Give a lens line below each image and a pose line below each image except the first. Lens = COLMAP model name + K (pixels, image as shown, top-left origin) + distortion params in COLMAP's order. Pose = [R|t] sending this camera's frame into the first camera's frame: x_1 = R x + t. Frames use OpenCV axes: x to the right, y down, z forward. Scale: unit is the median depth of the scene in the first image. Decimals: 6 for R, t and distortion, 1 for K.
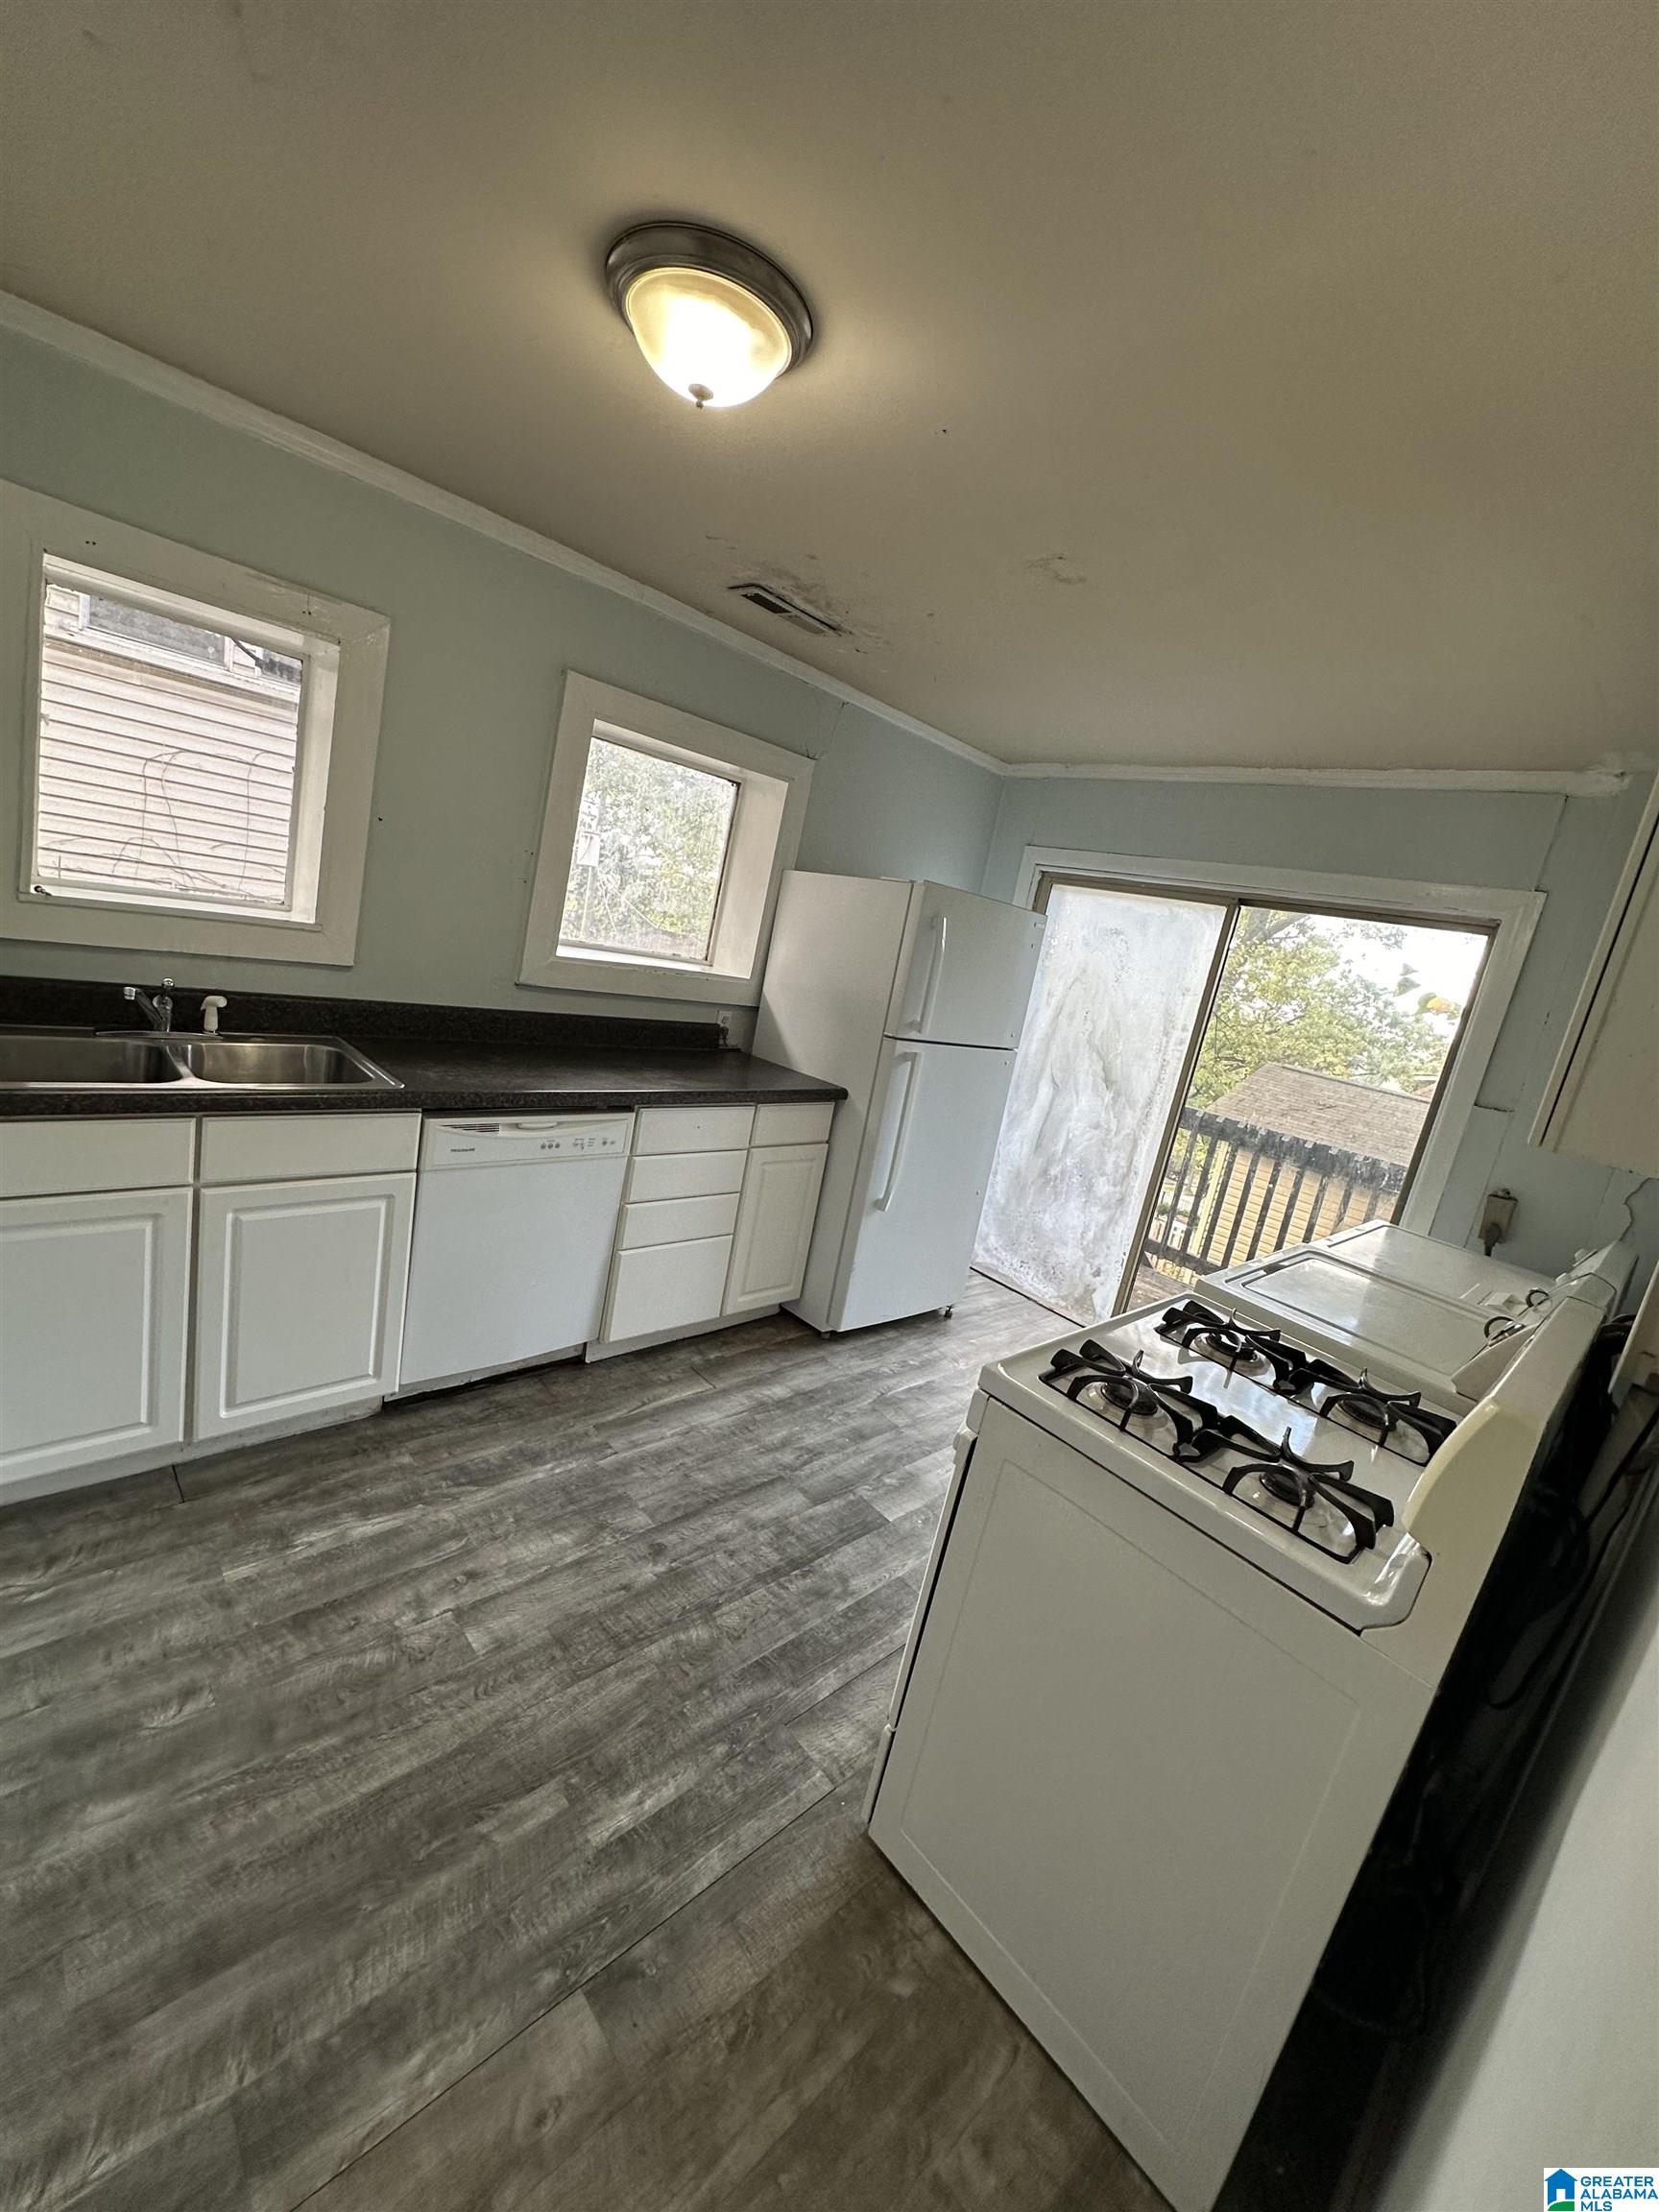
lens RADIAL K [[886.3, 0, 827.6], [0, 886.3, 1108.5], [0, 0, 1]] dist [-0.003659, 0.001509]
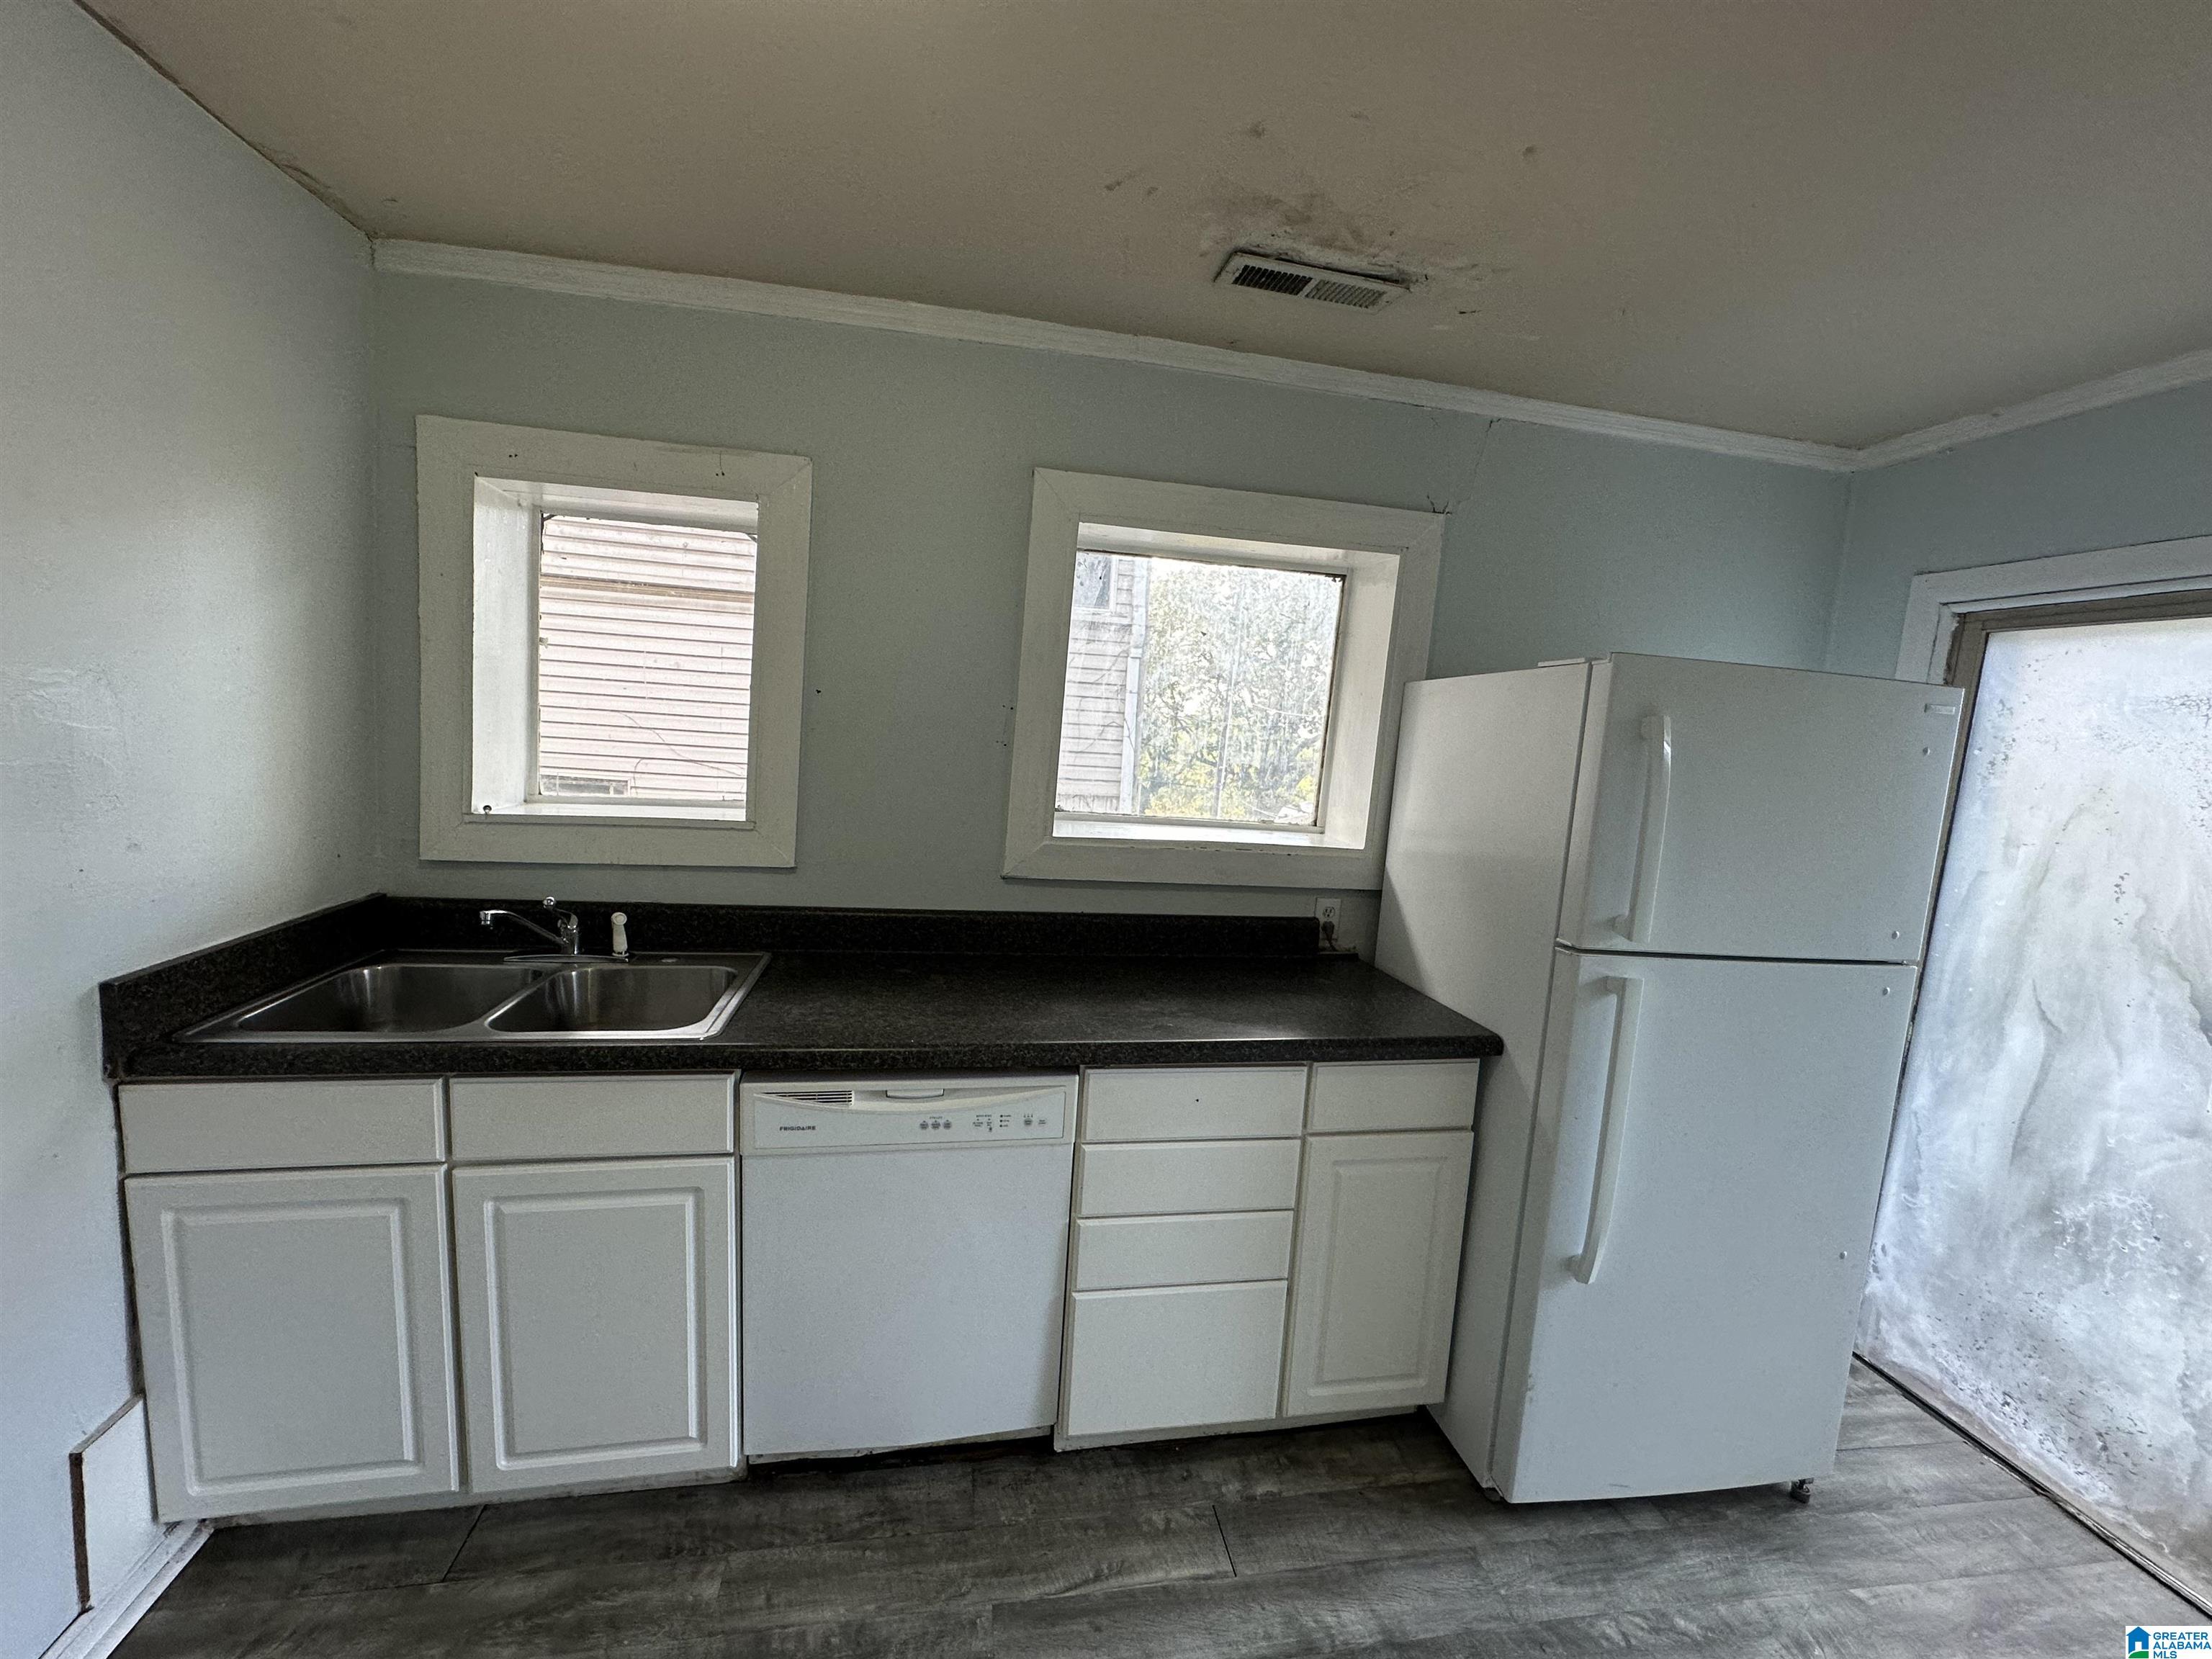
lens RADIAL K [[886.3, 0, 1102.0], [0, 886.3, 829.6], [0, 0, 1]] dist [-0.003659, 0.001509]
pose [[0.826175, -0.066117, -0.559521, 0.141630], [-0.024178, 0.988015, -0.152450, -0.062797], [0.562895, 0.139478, 0.814675, 0.398394]]
